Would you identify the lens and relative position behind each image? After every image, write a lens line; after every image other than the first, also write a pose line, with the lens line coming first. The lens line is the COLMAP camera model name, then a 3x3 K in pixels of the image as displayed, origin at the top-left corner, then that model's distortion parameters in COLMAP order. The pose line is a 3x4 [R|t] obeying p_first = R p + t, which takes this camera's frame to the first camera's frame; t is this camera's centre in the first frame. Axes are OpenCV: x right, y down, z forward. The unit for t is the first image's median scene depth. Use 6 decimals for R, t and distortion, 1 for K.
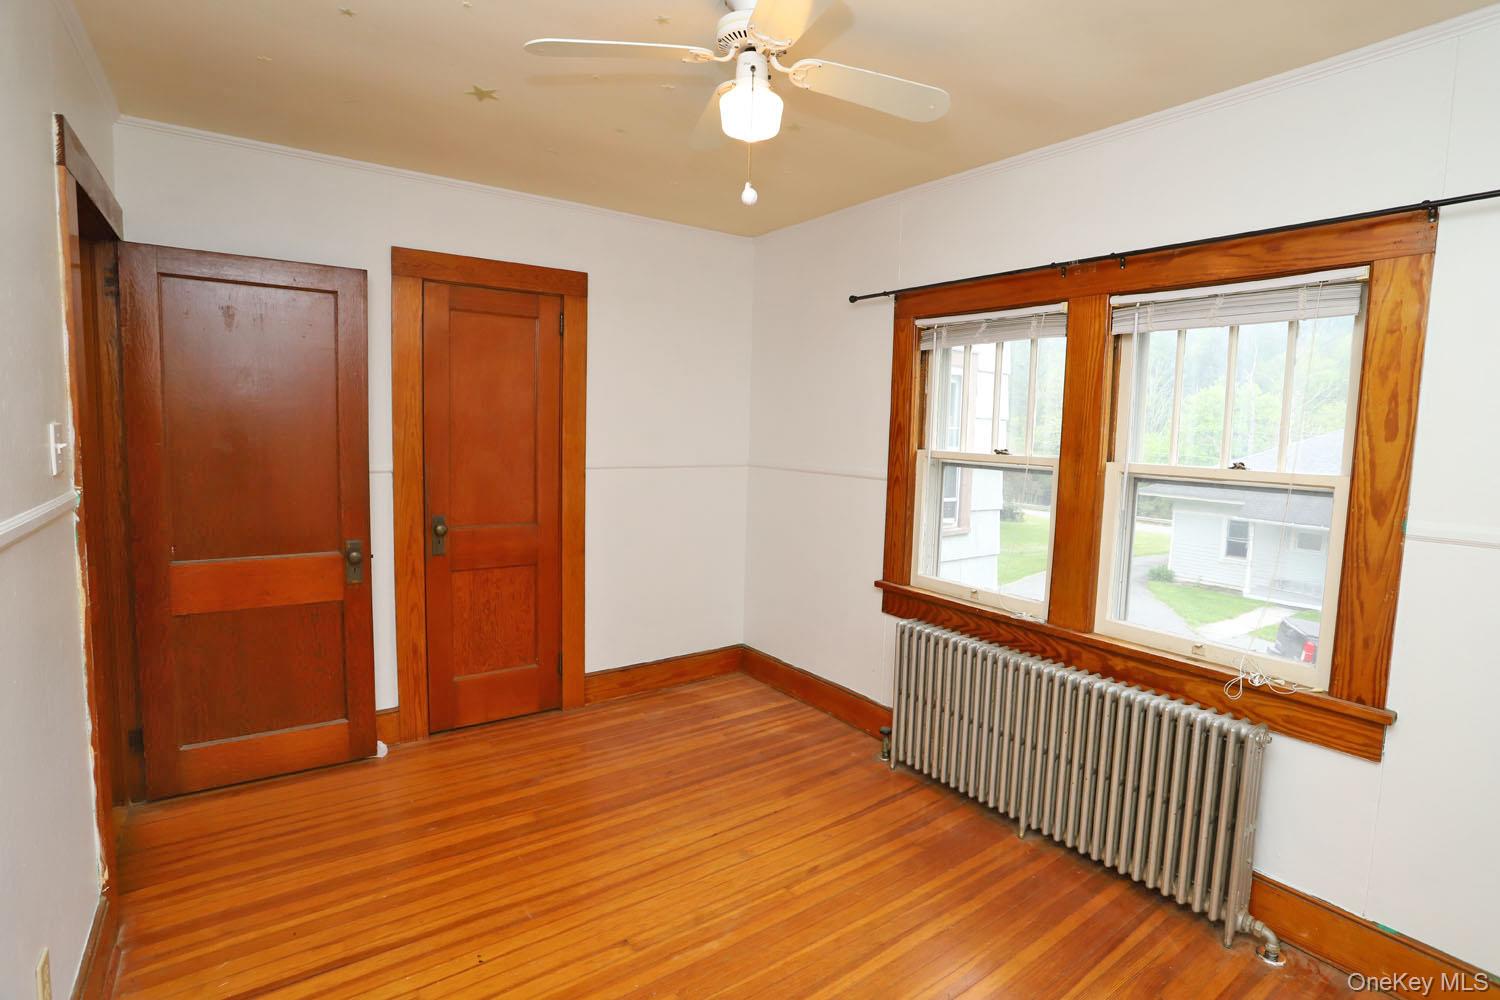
lens RADIAL K [[721.1, 0, 755.5], [0, 721.1, 486.4], [0, 0, 1]] dist [-0.091548, 0.037964]
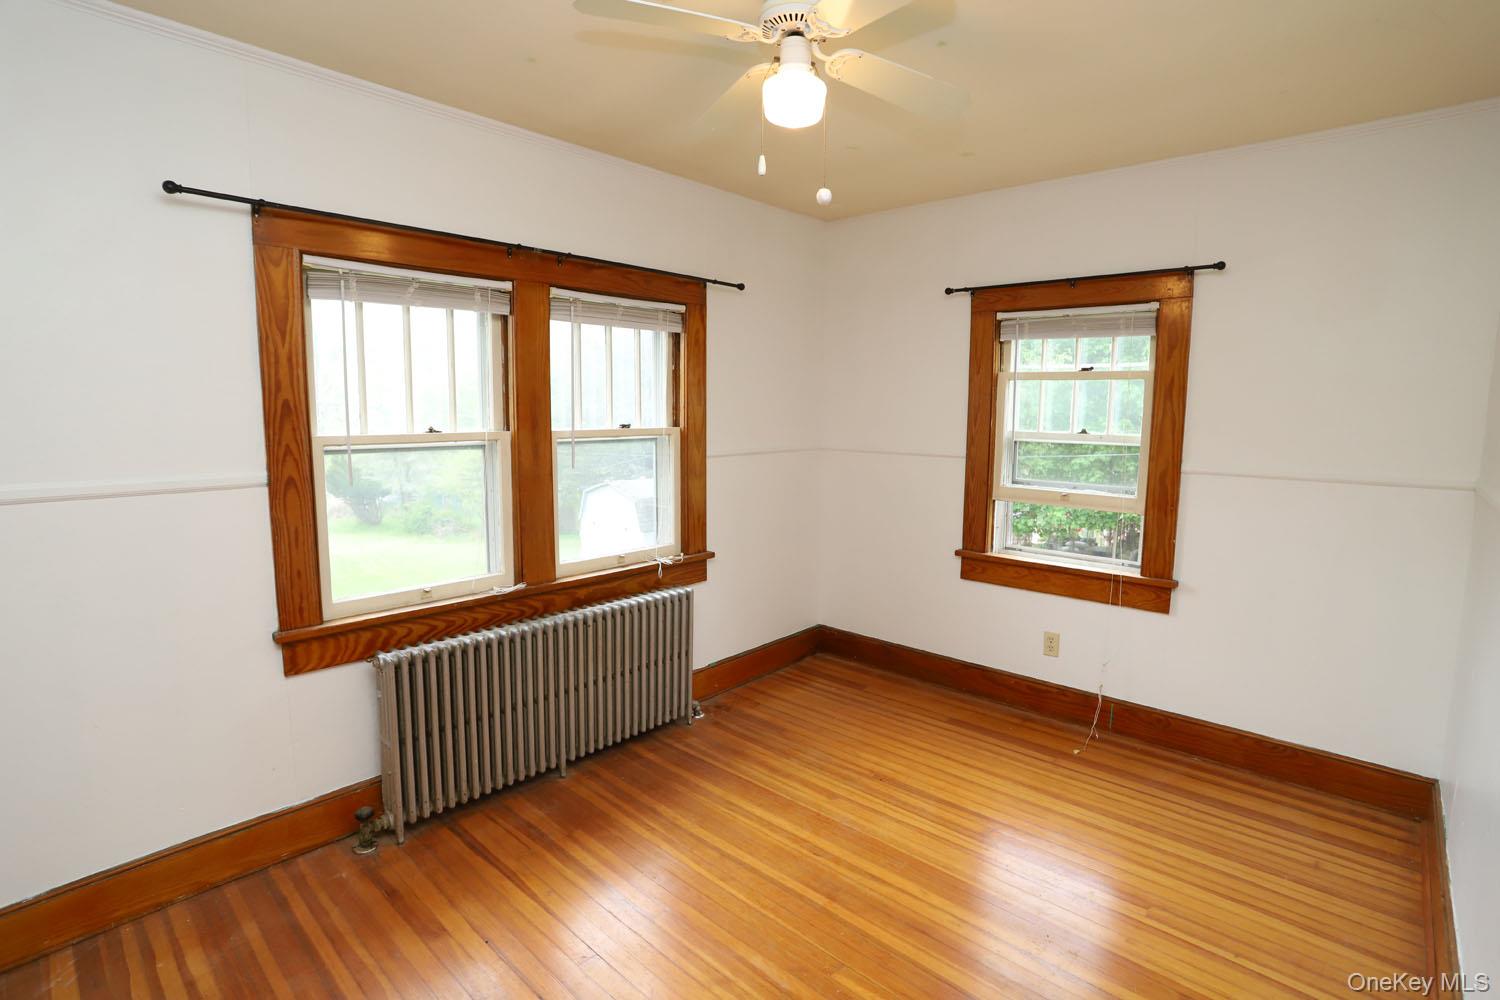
lens RADIAL K [[721.1, 0, 755.5], [0, 721.1, 486.4], [0, 0, 1]] dist [-0.091548, 0.037964]
pose [[-0.202307, -0.136165, 0.969810, -0.708278], [0.070309, 0.985712, 0.153064, -0.098811], [-0.976795, 0.099153, -0.189842, 0.887223]]
